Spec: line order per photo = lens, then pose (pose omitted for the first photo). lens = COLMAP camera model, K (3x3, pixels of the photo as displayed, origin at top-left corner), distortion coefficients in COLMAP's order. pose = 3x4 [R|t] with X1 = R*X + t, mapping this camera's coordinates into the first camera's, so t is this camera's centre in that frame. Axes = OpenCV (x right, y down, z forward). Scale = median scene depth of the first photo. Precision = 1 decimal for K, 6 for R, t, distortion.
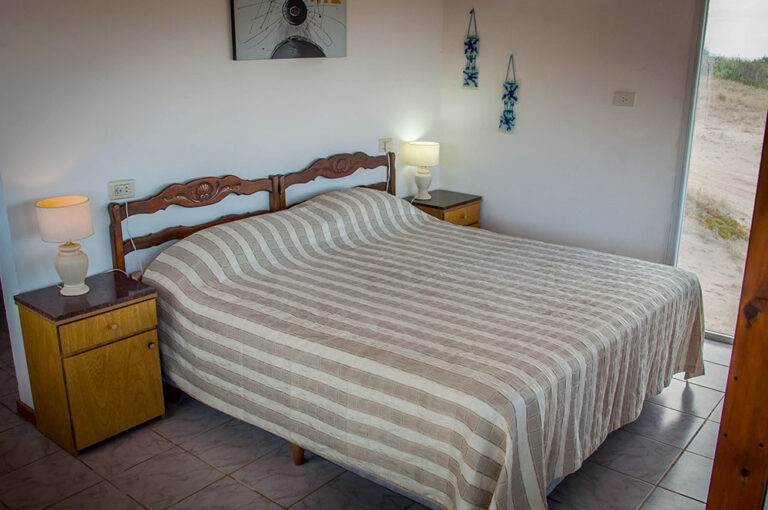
lens RADIAL K [[680.9, 0, 381.7], [0, 680.9, 251.4], [0, 0, 1]] dist [-0.059876, -0.005498]
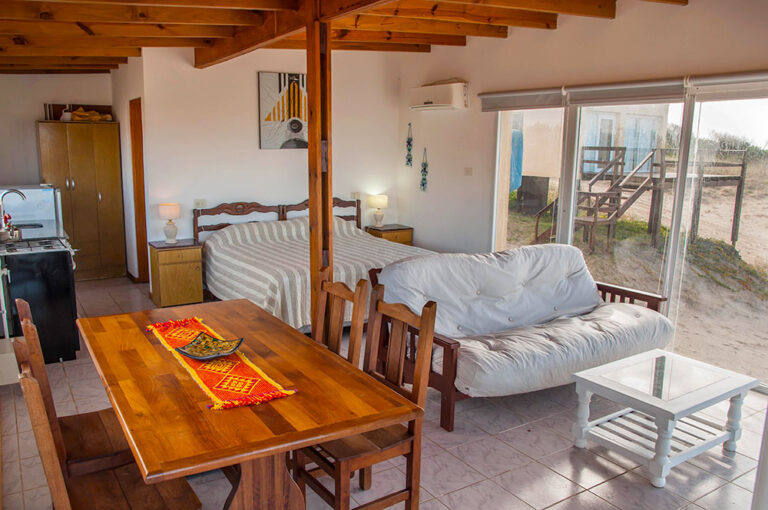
lens RADIAL K [[581.4, 0, 376.7], [0, 581.4, 251.1], [0, 0, 1]] dist [-0.066164, 0.018581]
pose [[0.953339, 0.061524, -0.295566, 0.669117], [-0.092865, 0.991308, -0.093186, 0.168152], [0.287264, 0.116286, 0.950766, -0.580272]]
